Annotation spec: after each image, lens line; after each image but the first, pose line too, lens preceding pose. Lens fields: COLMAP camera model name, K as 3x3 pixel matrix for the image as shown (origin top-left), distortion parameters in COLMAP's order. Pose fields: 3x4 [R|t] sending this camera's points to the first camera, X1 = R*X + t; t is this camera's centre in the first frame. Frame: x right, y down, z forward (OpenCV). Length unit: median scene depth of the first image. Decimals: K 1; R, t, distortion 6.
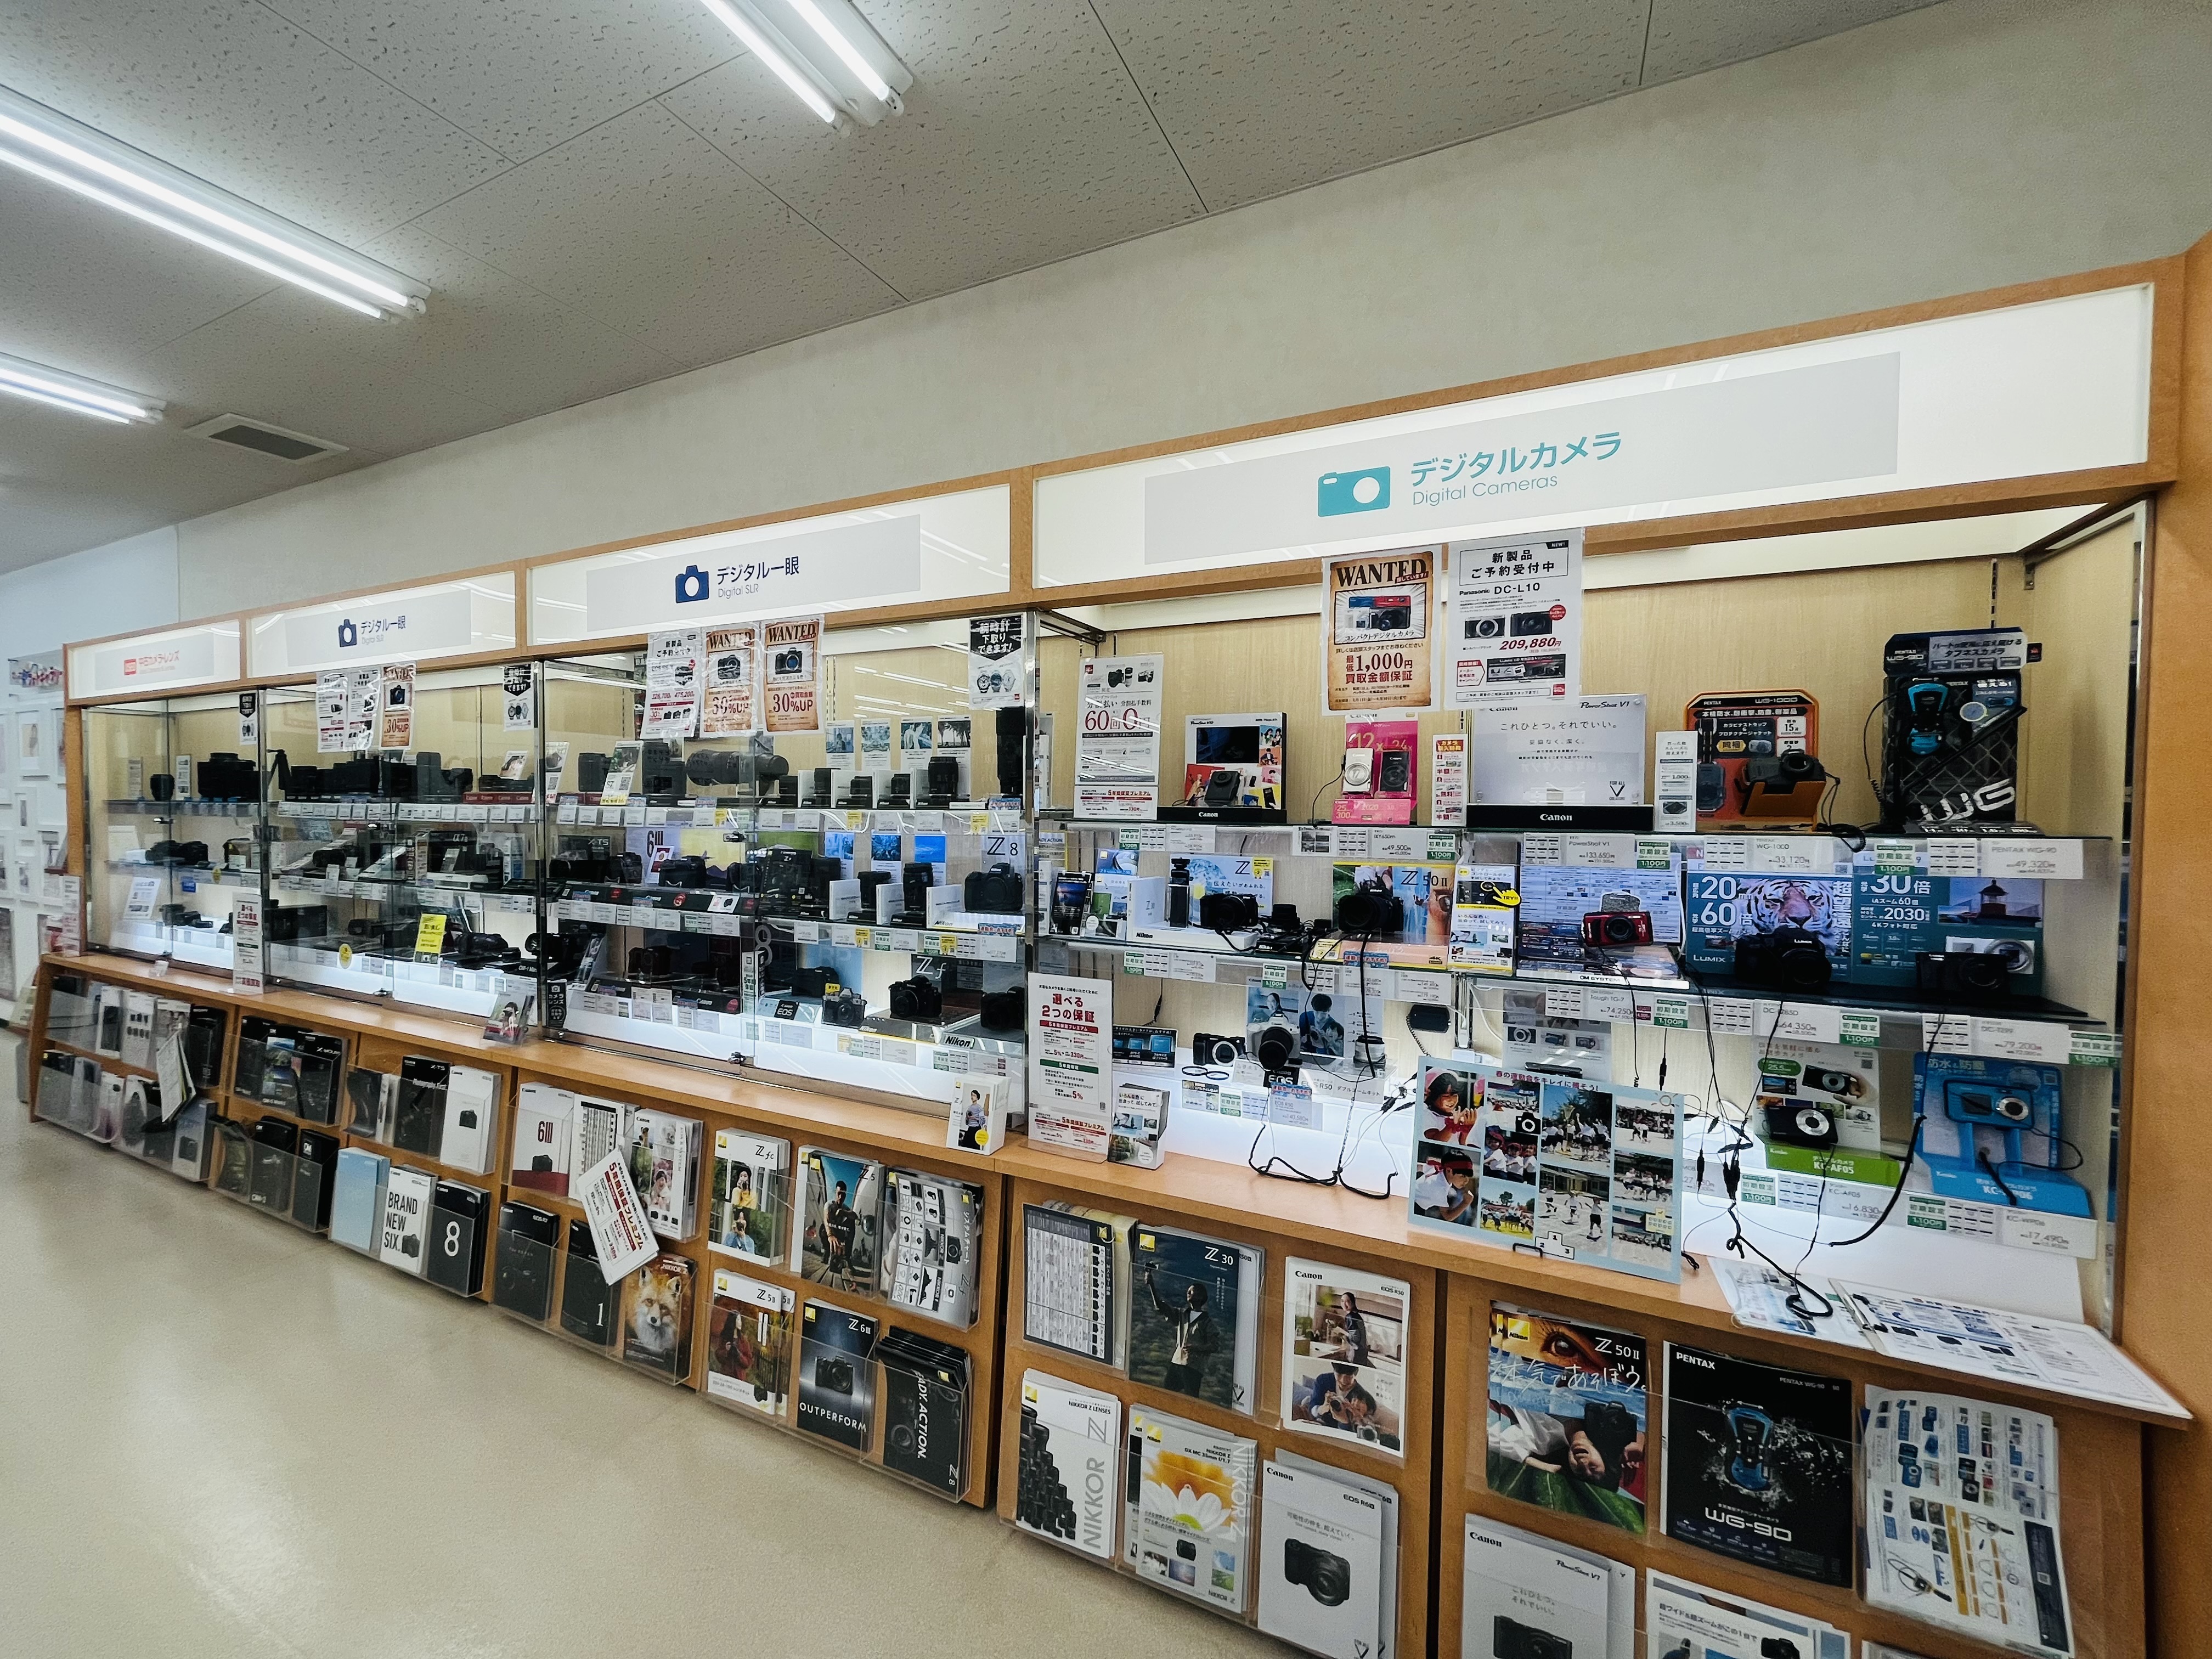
lens RADIAL K [[888.9, 0, 1106.0], [0, 888.9, 829.5], [0, 0, 1]] dist [0.001343, 0.000626]
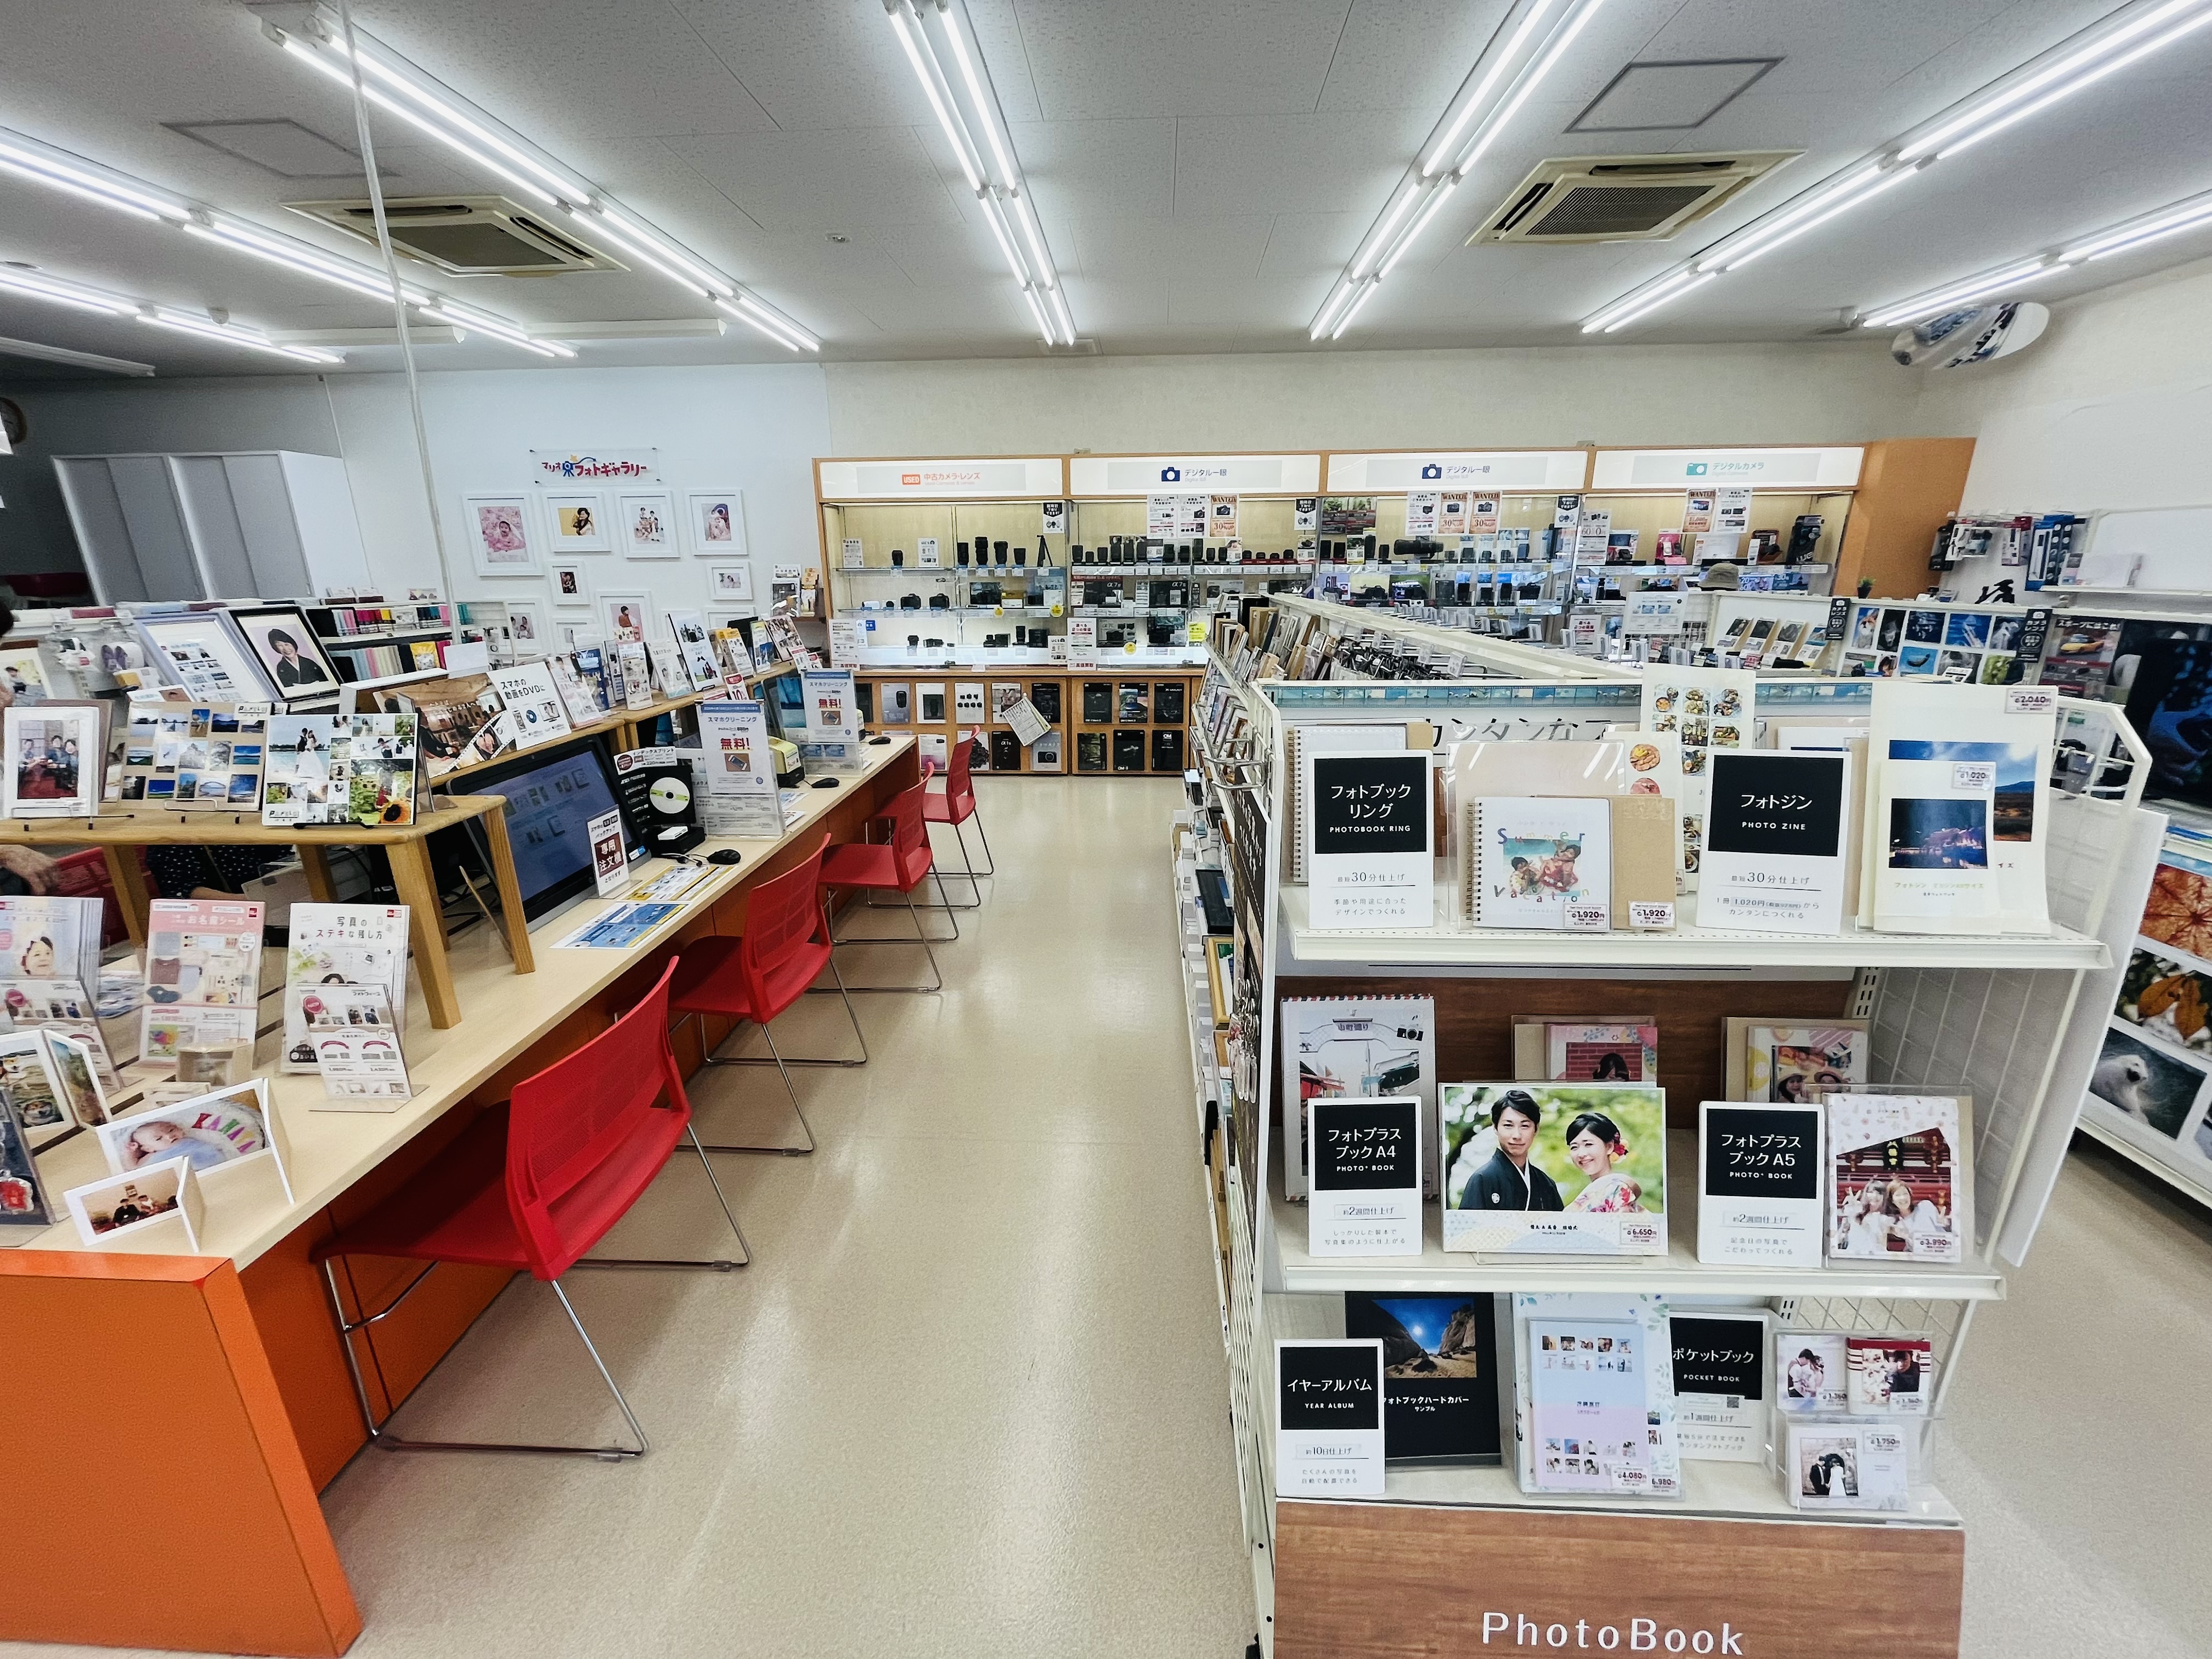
lens RADIAL K [[888.9, 0, 1106.0], [0, 888.9, 829.5], [0, 0, 1]] dist [0.001343, 0.000626]
pose [[0.920804, -0.124699, 0.369553, -2.953173], [0.024840, 0.964338, 0.263505, 0.018599], [-0.389233, -0.233456, 0.891064, -1.397976]]
